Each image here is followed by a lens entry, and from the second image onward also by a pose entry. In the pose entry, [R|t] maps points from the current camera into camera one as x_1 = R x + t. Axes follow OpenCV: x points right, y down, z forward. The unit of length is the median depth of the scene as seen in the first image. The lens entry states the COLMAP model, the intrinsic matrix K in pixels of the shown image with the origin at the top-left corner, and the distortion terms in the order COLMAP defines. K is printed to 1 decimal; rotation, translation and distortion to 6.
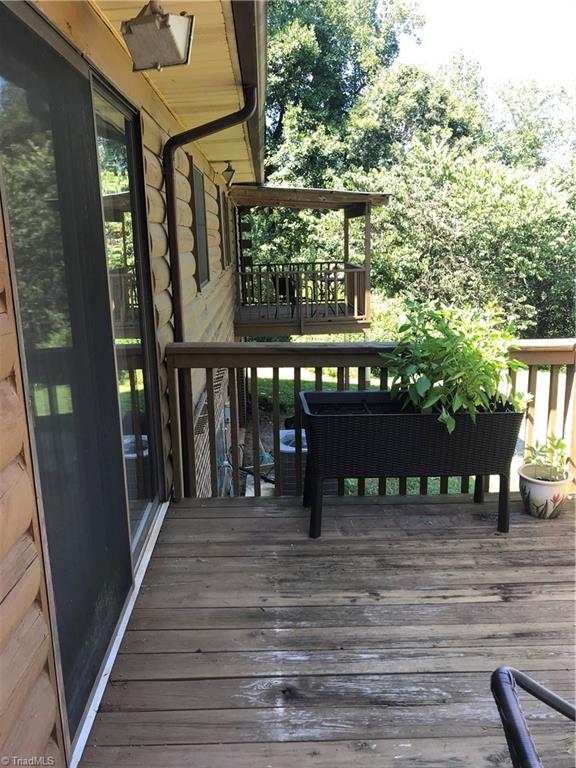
lens RADIAL K [[632.1, 0, 287.2], [0, 632.1, 381.6], [0, 0, 1]] dist [0.045981, -0.050823]
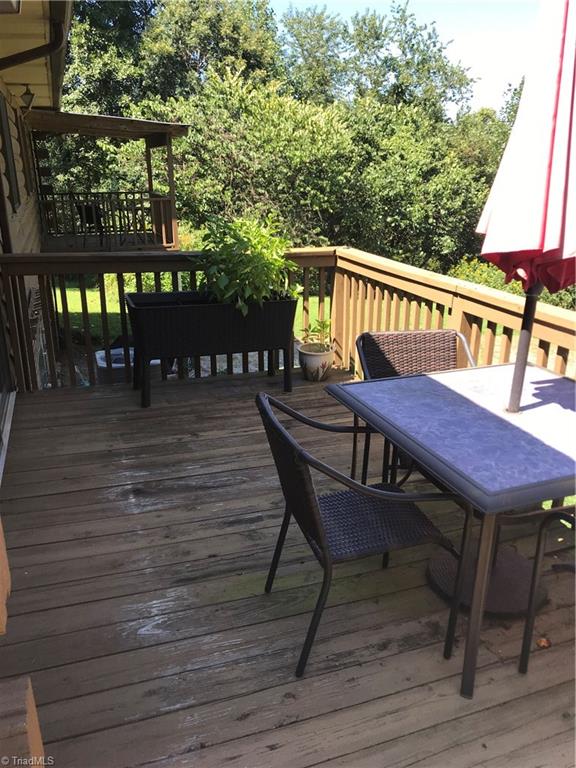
lens RADIAL K [[632.1, 0, 283.2], [0, 632.1, 389.0], [0, 0, 1]] dist [0.045981, -0.050823]
pose [[0.958121, -0.077579, 0.275656, -0.035498], [0.047692, 0.992390, 0.113523, 0.072673], [-0.282366, -0.095622, 0.954529, -0.251768]]
